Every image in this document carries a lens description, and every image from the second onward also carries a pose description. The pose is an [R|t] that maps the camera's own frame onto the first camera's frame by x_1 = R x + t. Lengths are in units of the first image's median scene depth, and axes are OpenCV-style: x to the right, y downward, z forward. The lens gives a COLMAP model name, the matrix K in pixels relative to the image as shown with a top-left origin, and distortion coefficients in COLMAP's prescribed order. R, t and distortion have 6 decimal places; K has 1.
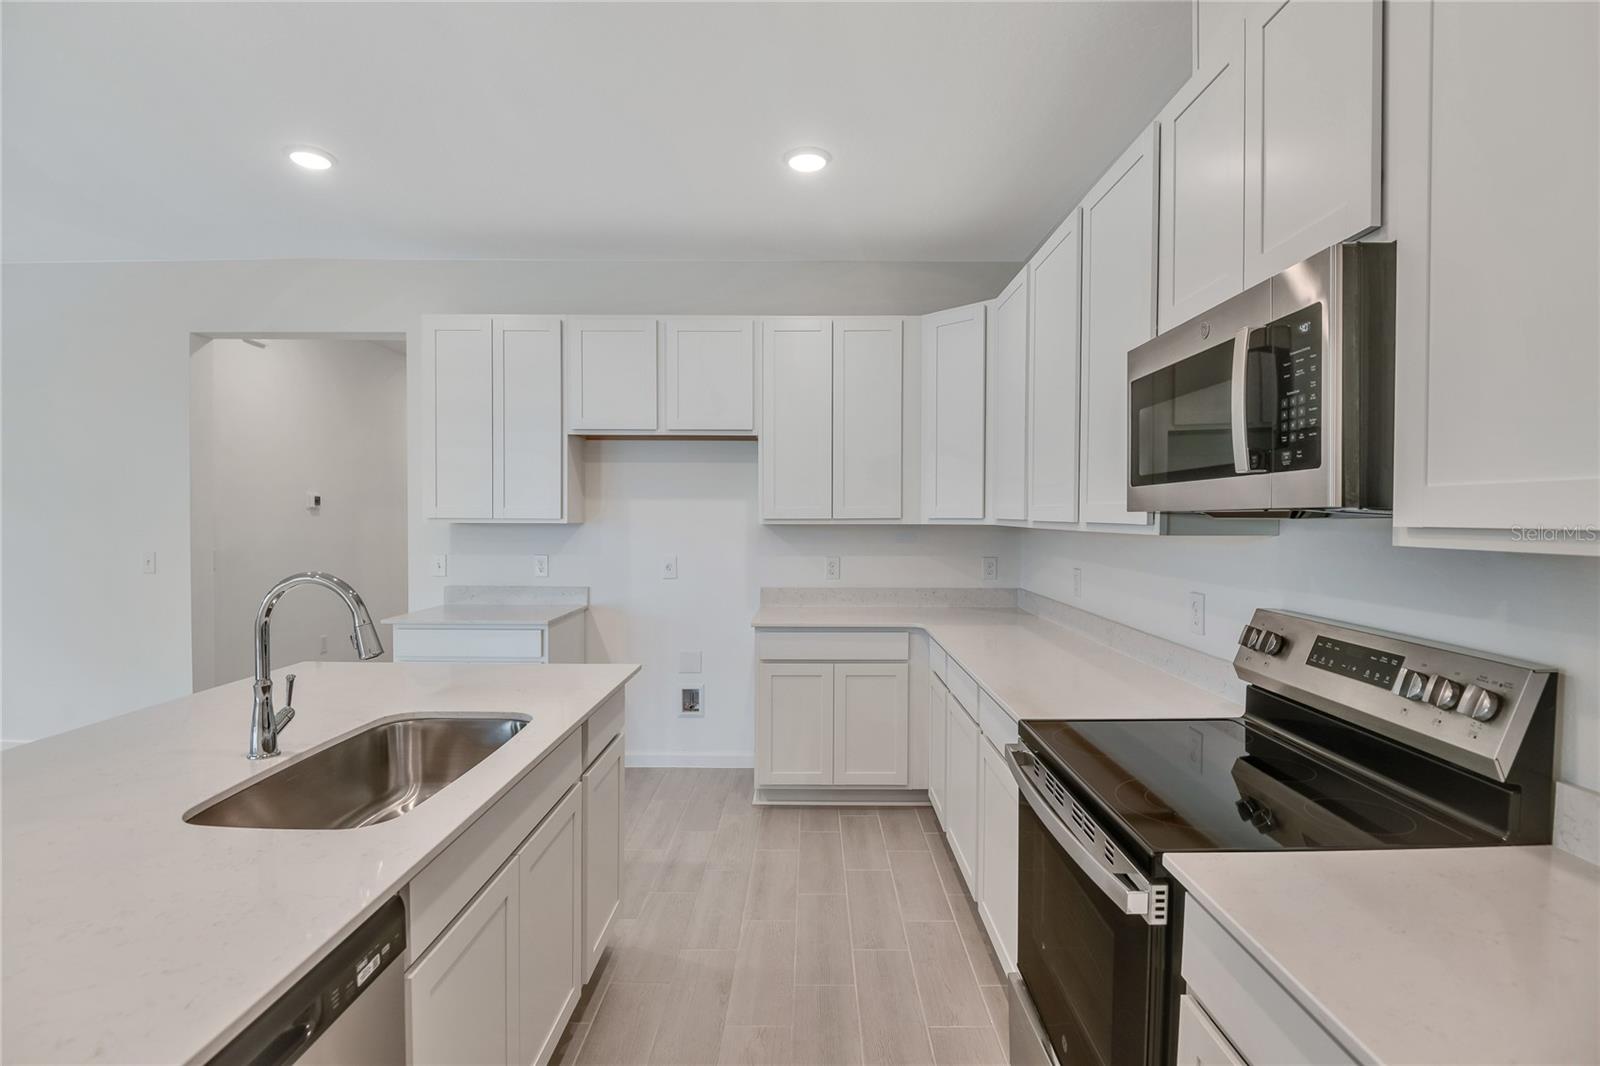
lens RADIAL K [[724.7, 0, 811.3], [0, 724.7, 528.1], [0, 0, 1]] dist [-0.038134, 0.000044]
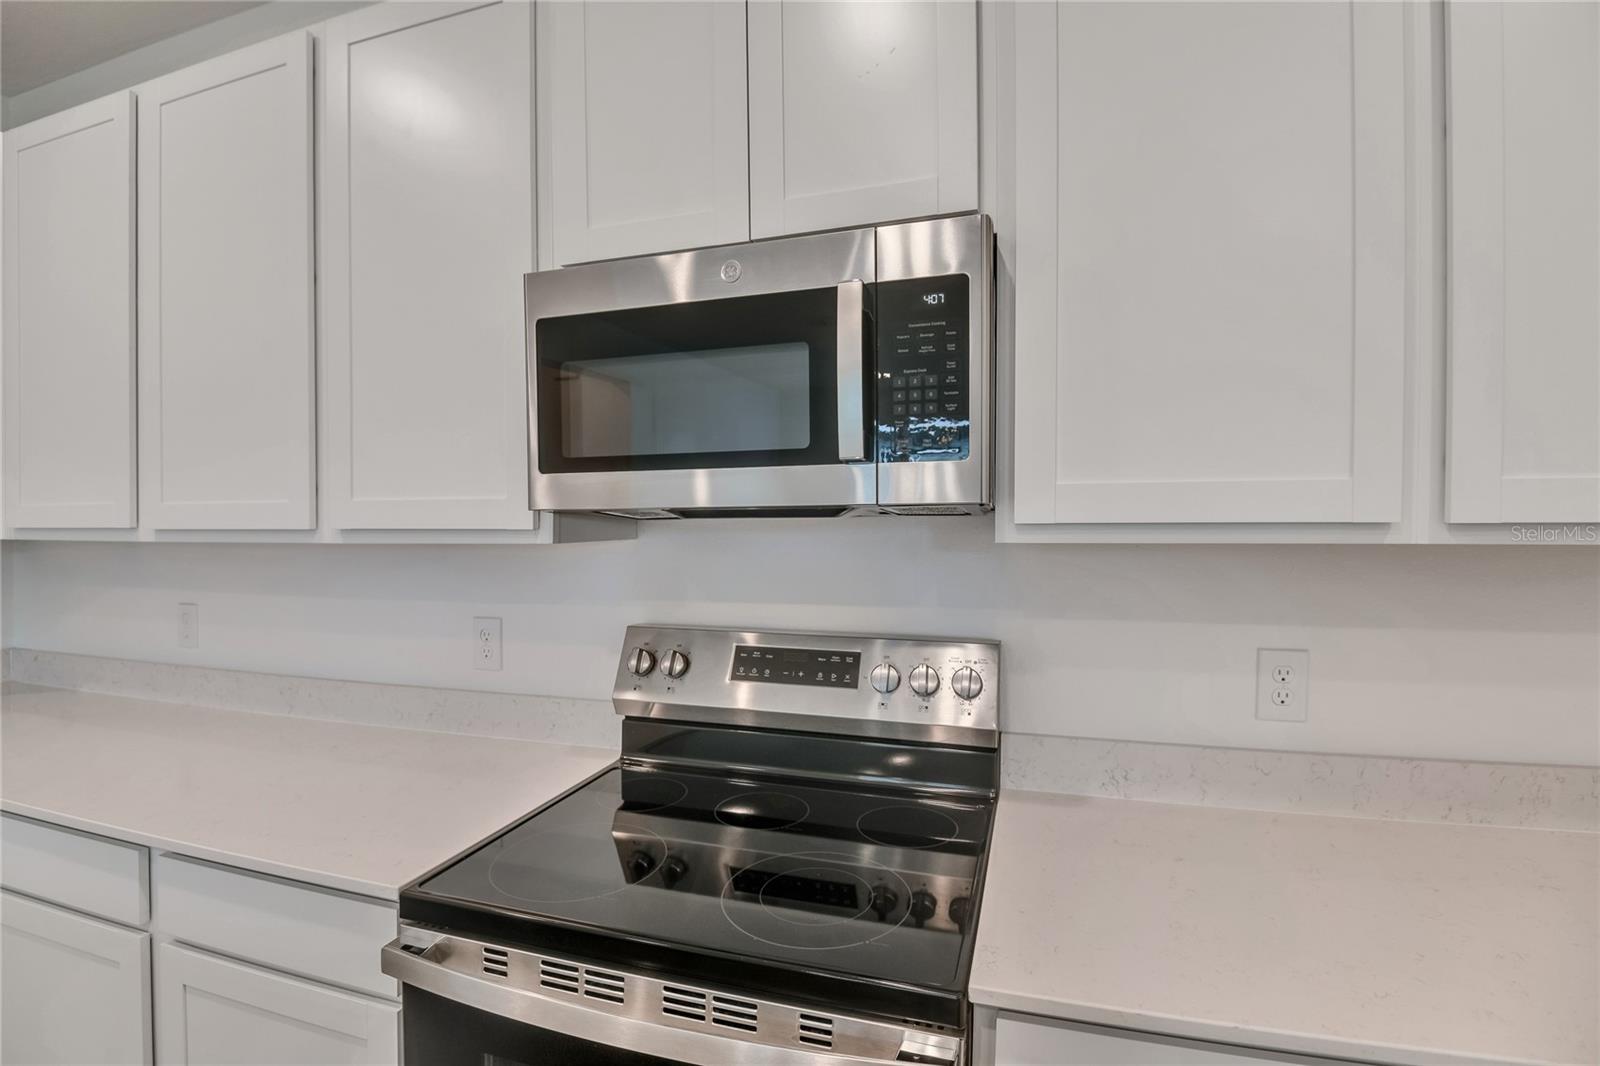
lens RADIAL K [[724.7, 0, 811.3], [0, 724.7, 528.1], [0, 0, 1]] dist [-0.038134, 0.000044]
pose [[0.283695, -0.018911, 0.958728, -0.127831], [0.024090, 0.999631, 0.012590, -0.008537], [-0.958612, 0.019524, 0.284046, 0.547876]]
